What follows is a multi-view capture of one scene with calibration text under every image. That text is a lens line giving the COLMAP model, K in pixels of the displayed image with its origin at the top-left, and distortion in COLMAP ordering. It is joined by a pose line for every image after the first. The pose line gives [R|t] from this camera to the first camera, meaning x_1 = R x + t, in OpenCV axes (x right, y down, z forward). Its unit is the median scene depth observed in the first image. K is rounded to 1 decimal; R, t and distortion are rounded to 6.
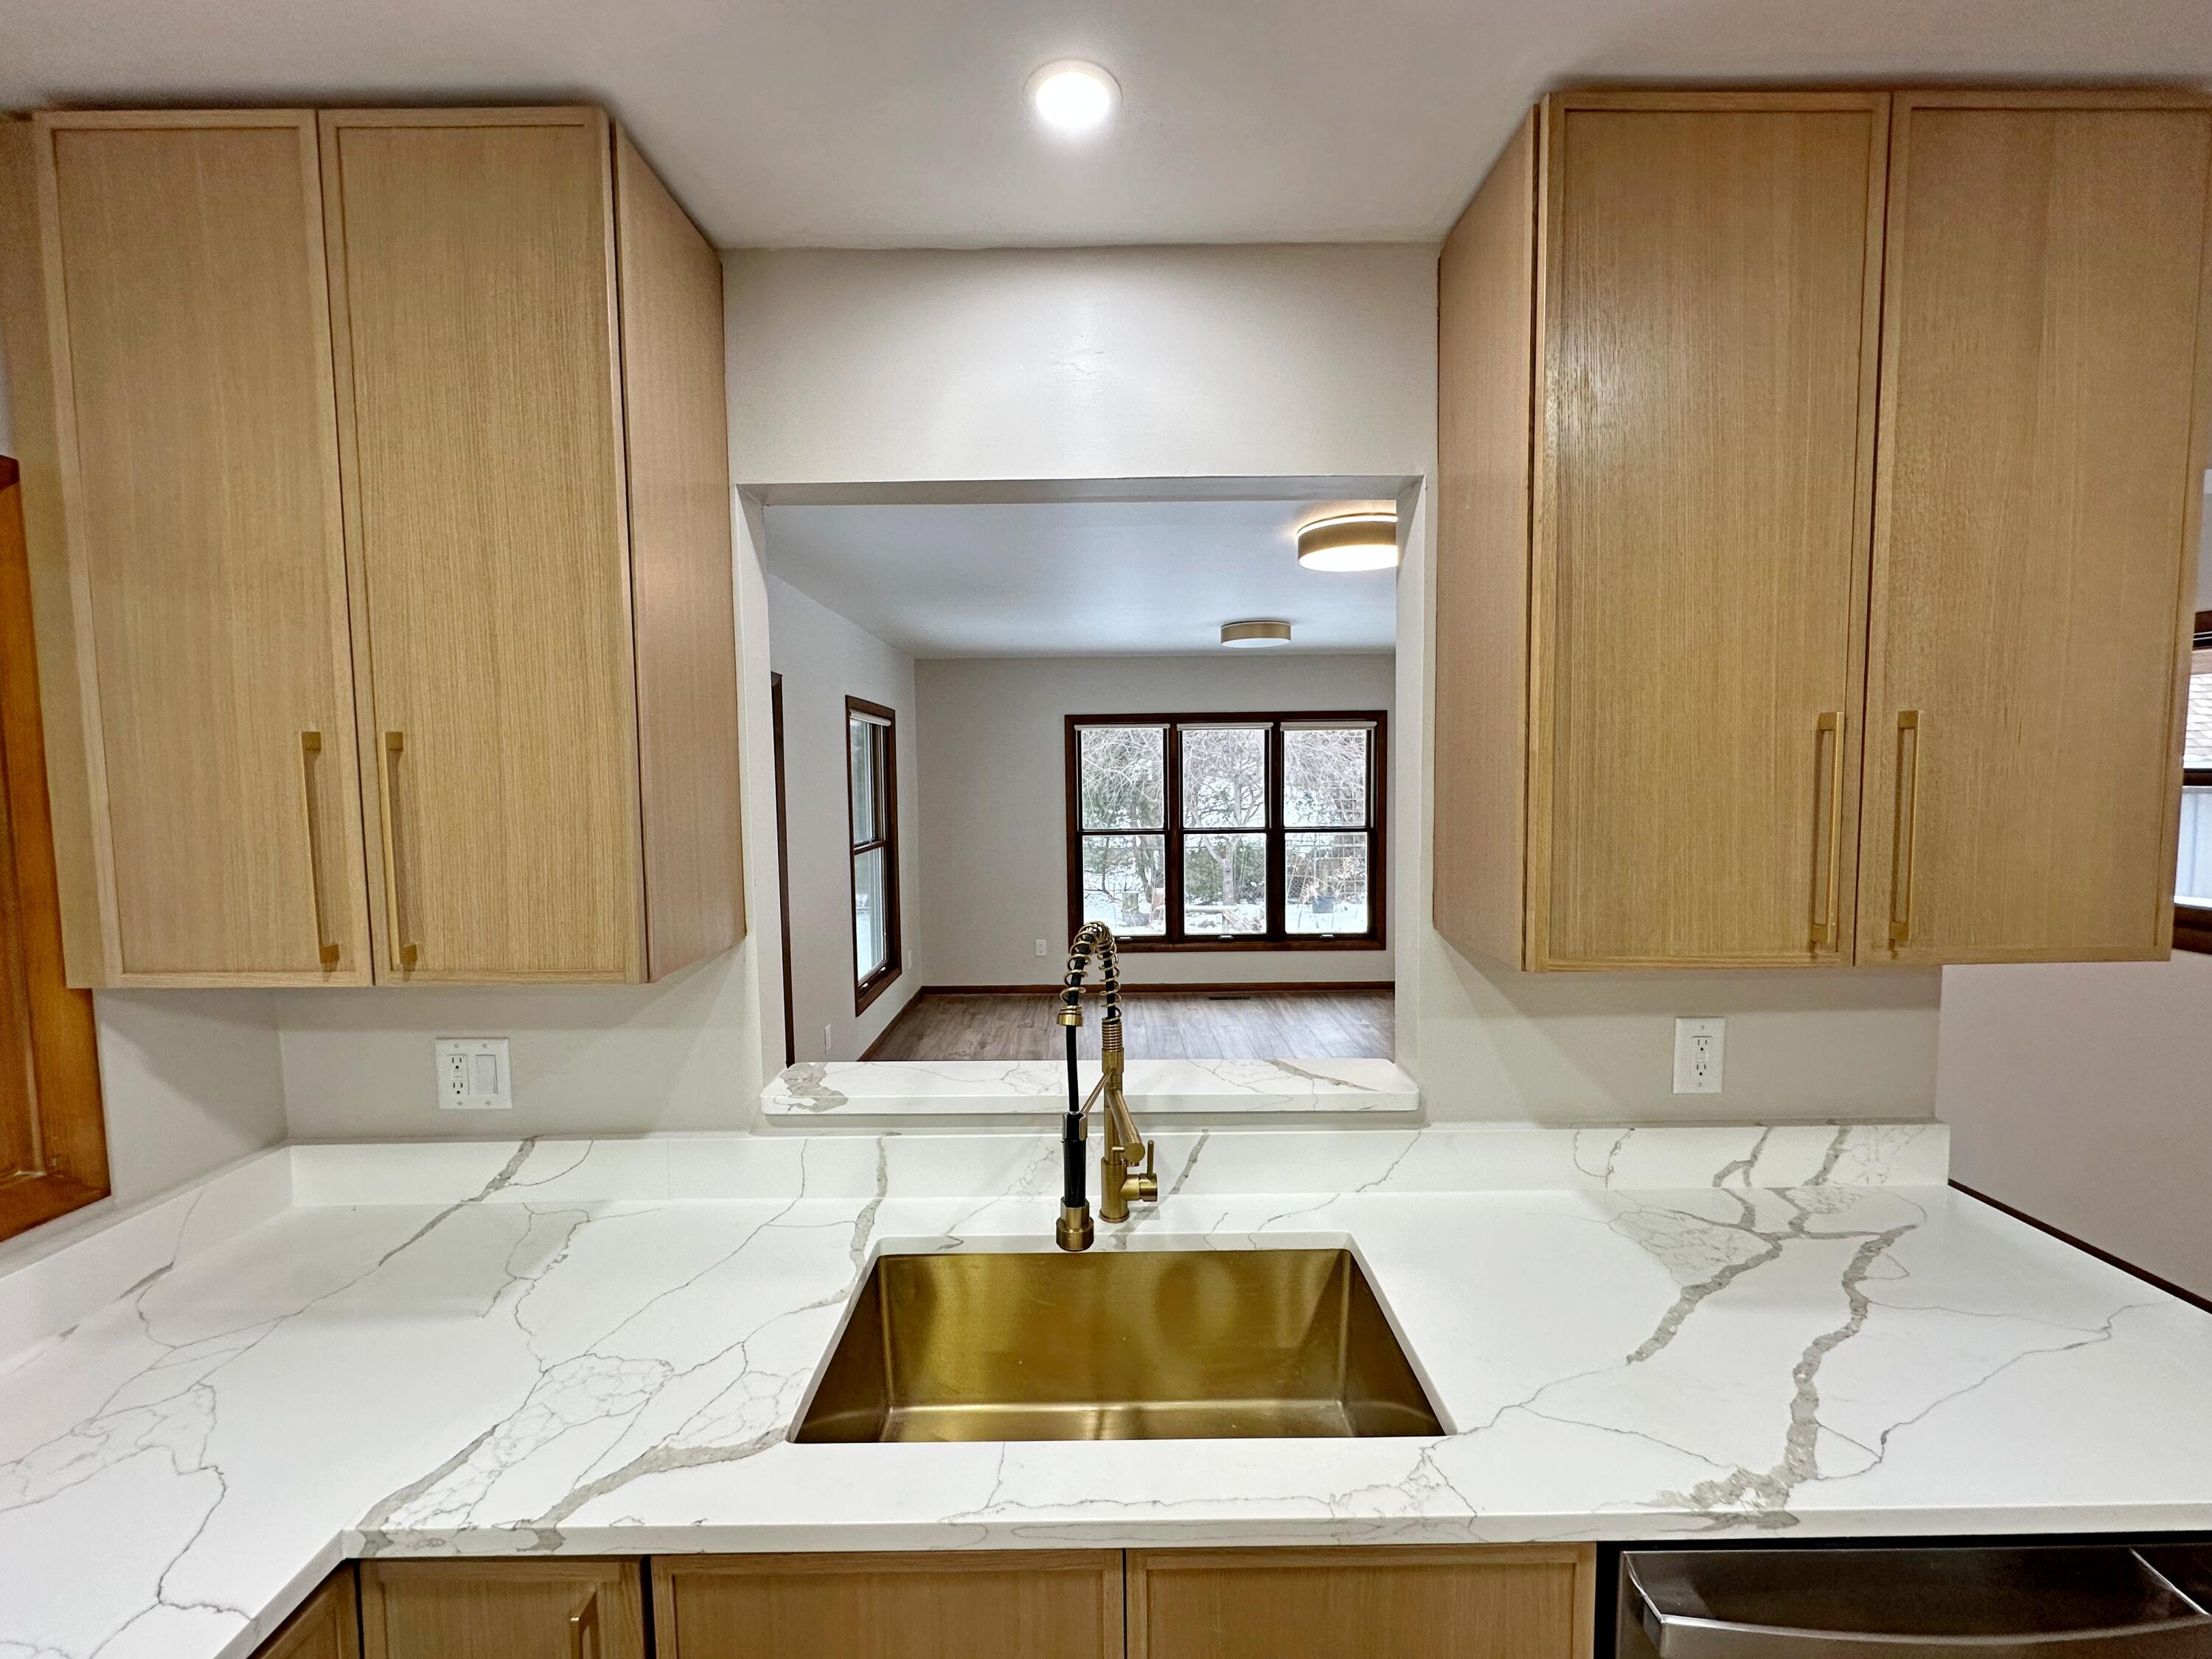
lens RADIAL K [[878.6, 0, 1123.6], [0, 878.6, 832.1], [0, 0, 1]] dist [-0.003649, 0.000945]
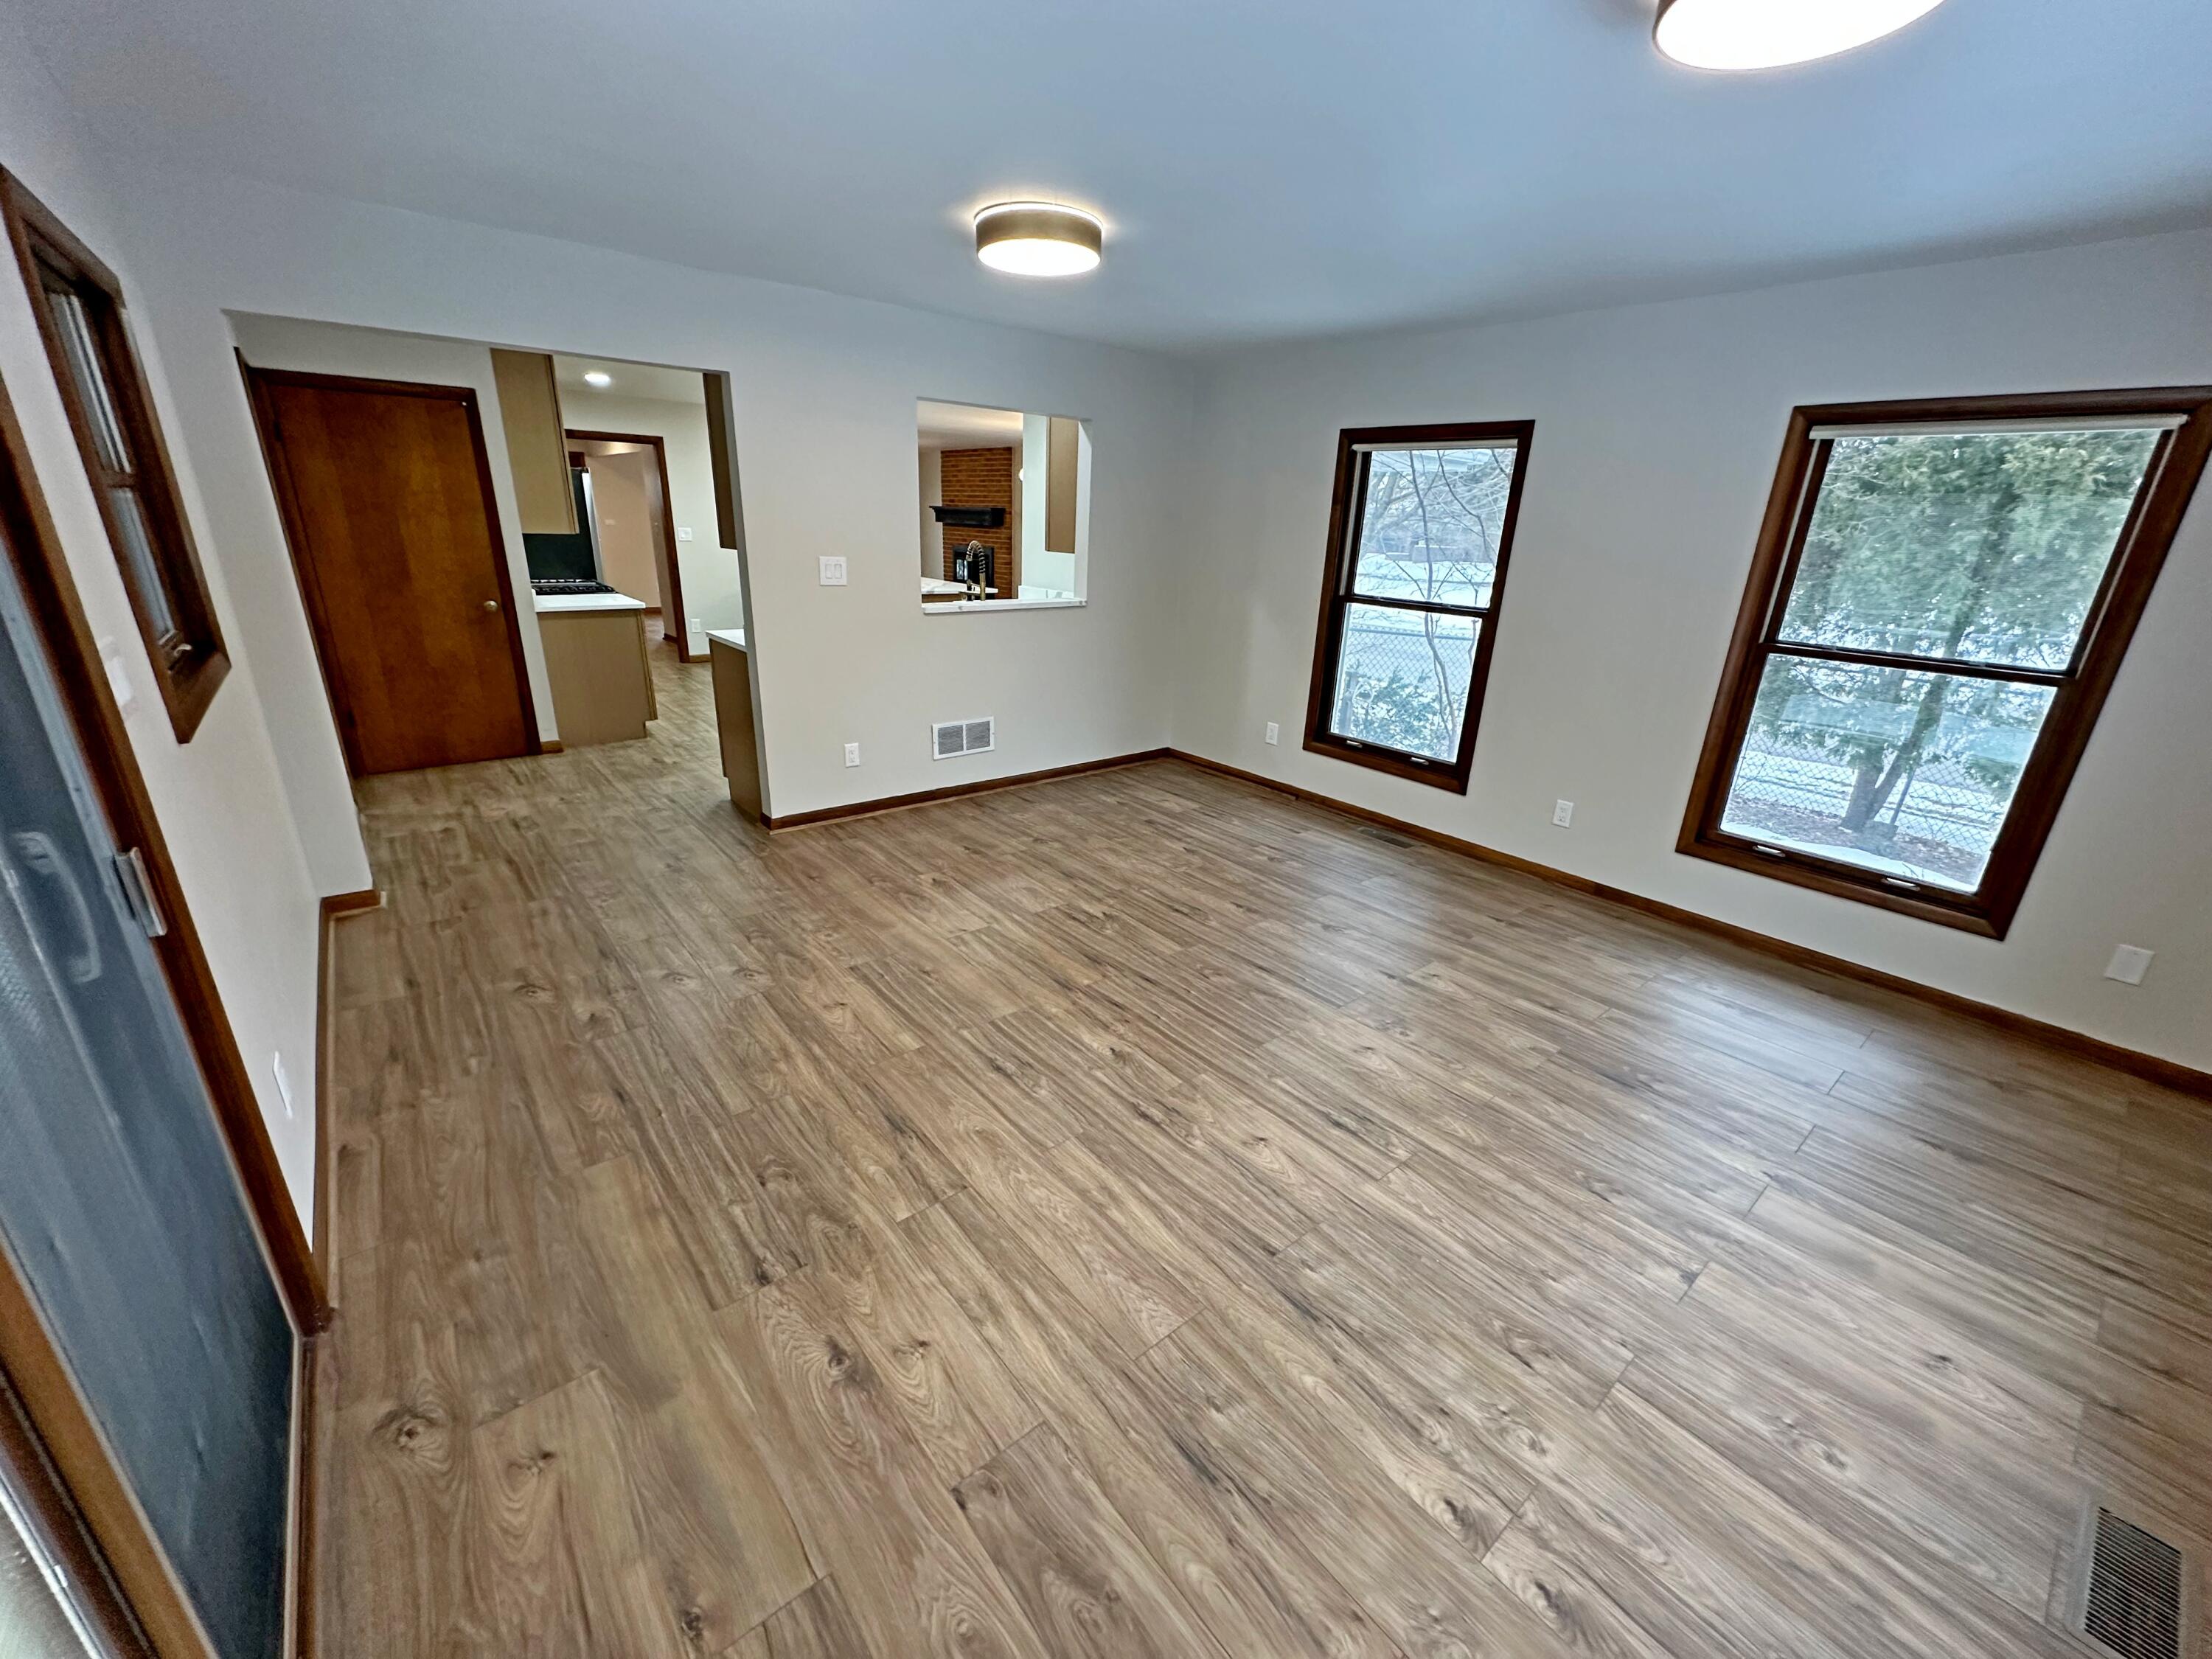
lens RADIAL K [[878.6, 0, 1118.6], [0, 878.6, 830.1], [0, 0, 1]] dist [-0.003649, 0.000945]
pose [[-0.776412, 0.194687, -0.599400, 0.461462], [-0.072289, 0.917300, 0.391580, -0.067321], [0.626065, 0.347358, -0.698129, 1.013088]]
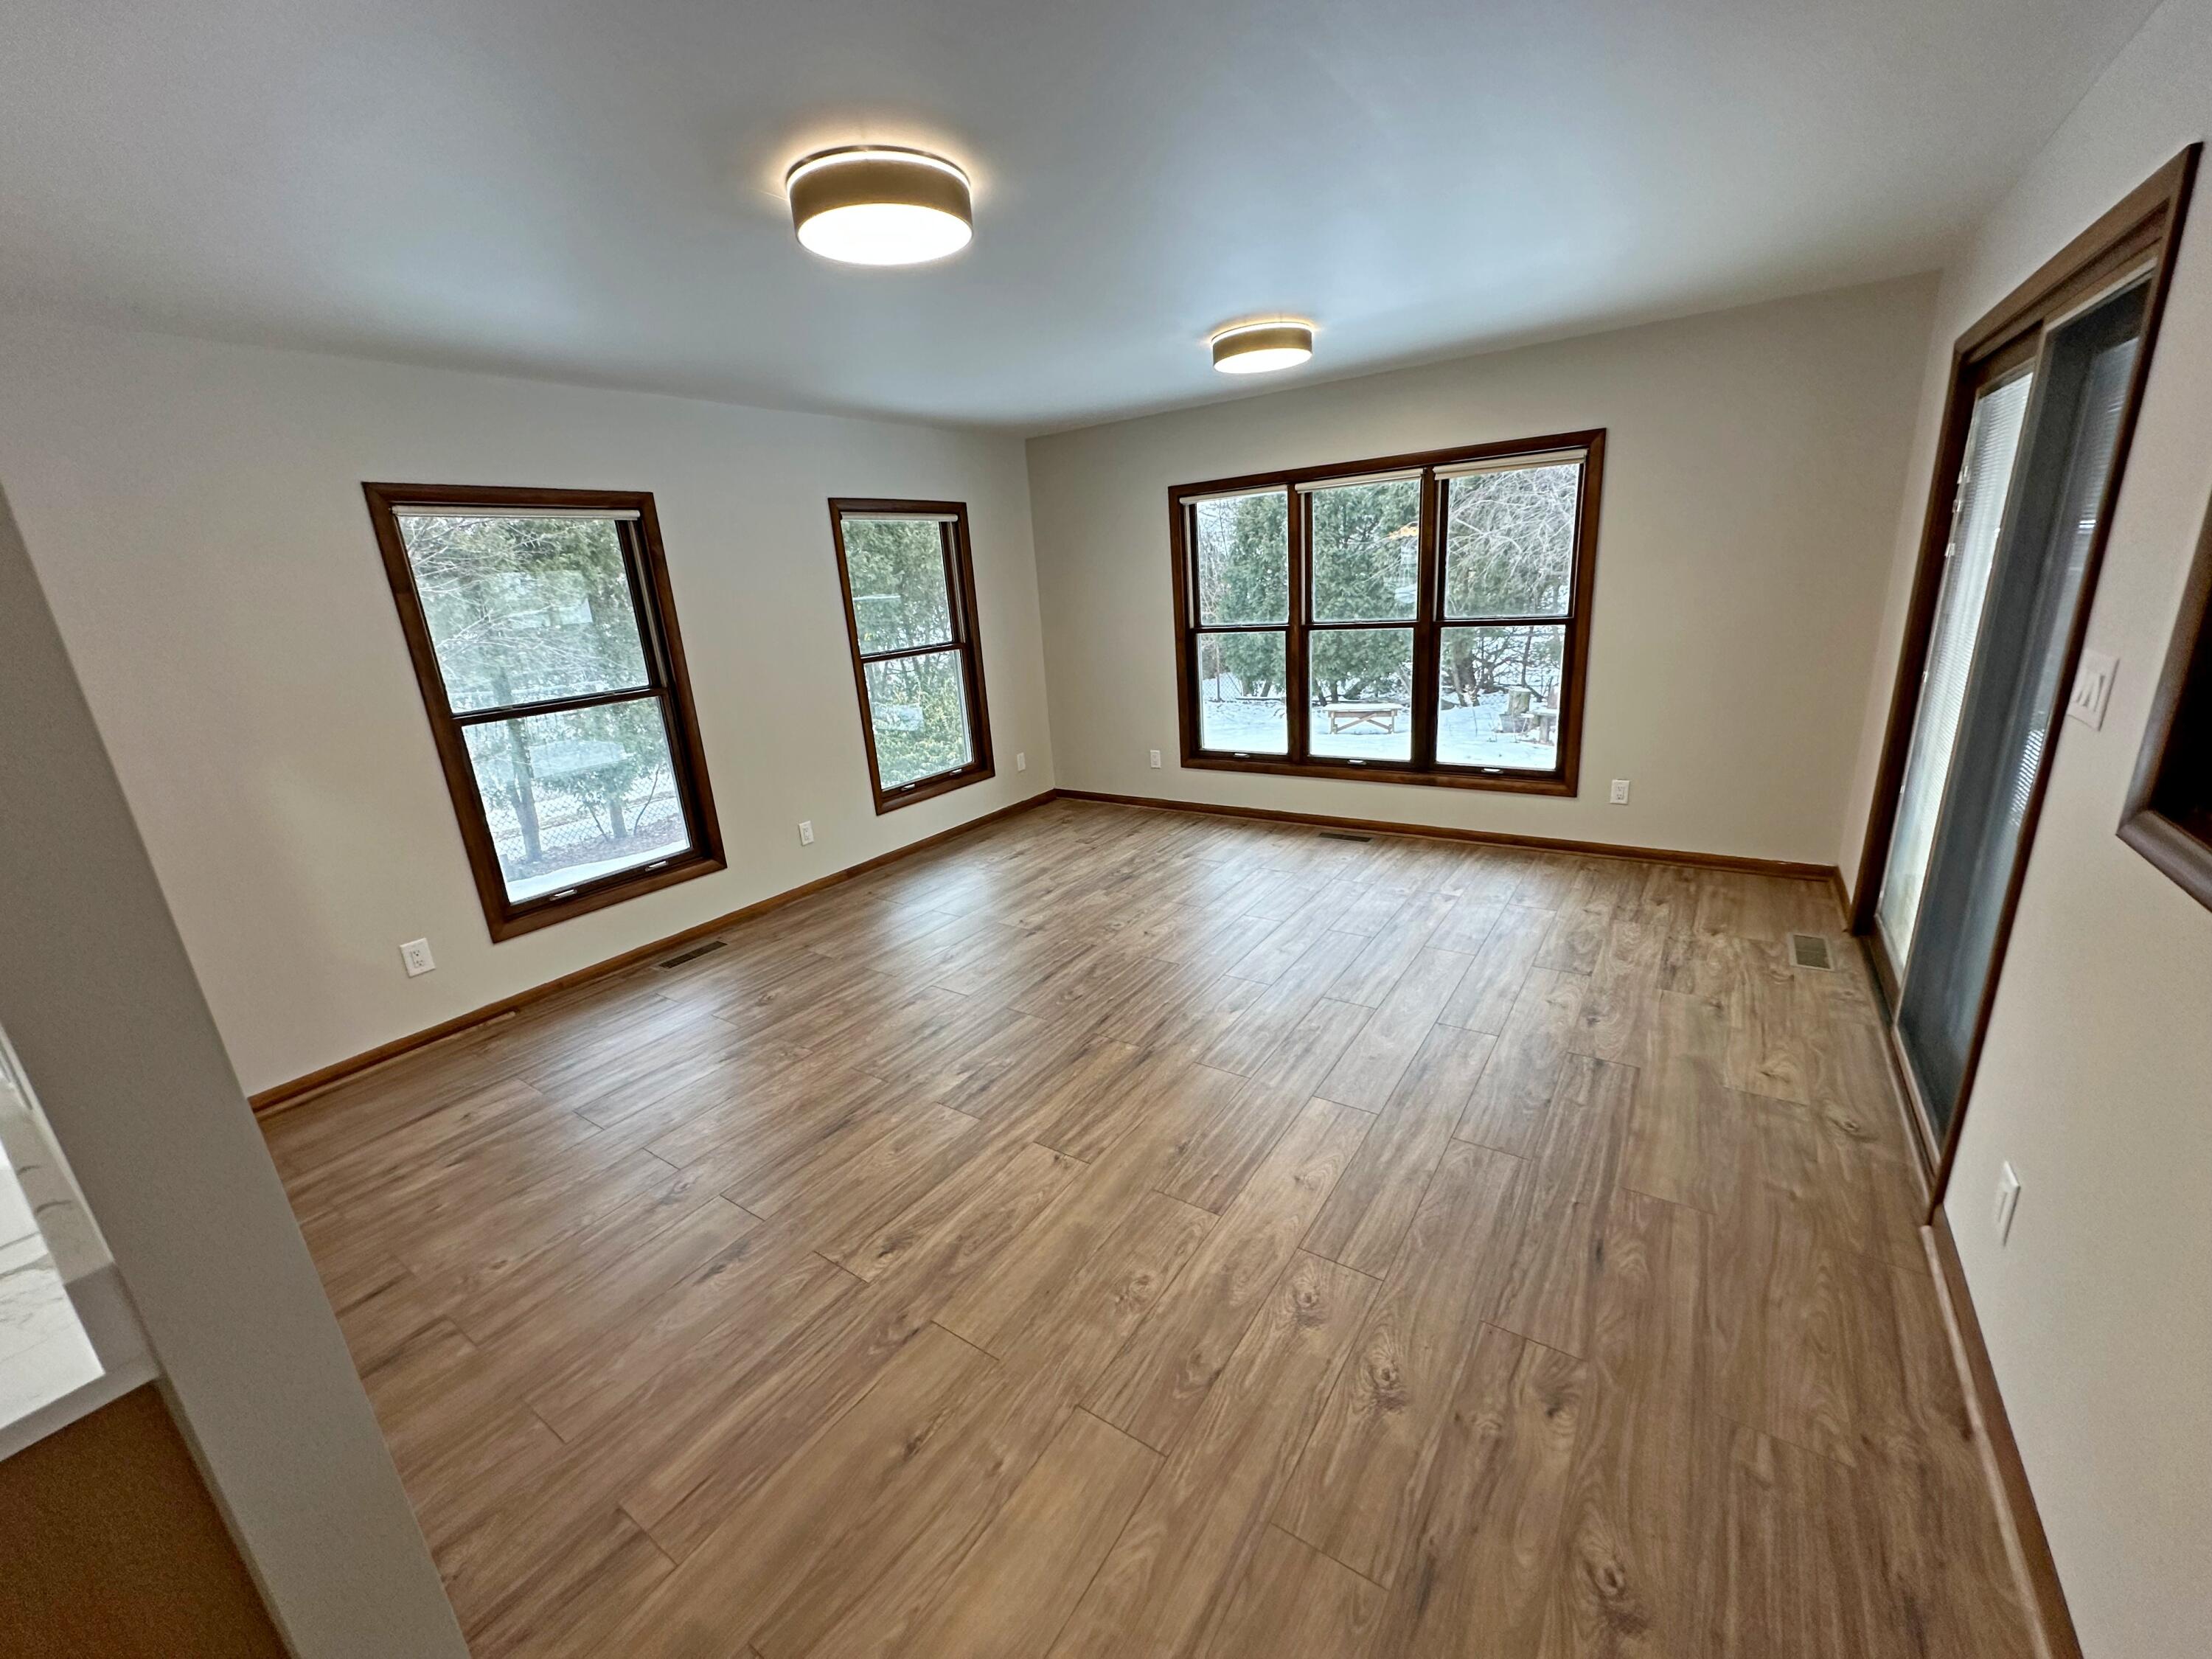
lens RADIAL K [[878.6, 0, 1115.2], [0, 878.6, 823.2], [0, 0, 1]] dist [-0.003649, 0.000945]
pose [[0.818688, 0.113910, -0.562827, 0.438651], [0.021184, 0.973469, 0.227835, -0.013593], [0.573848, -0.198449, 0.794555, 0.263685]]
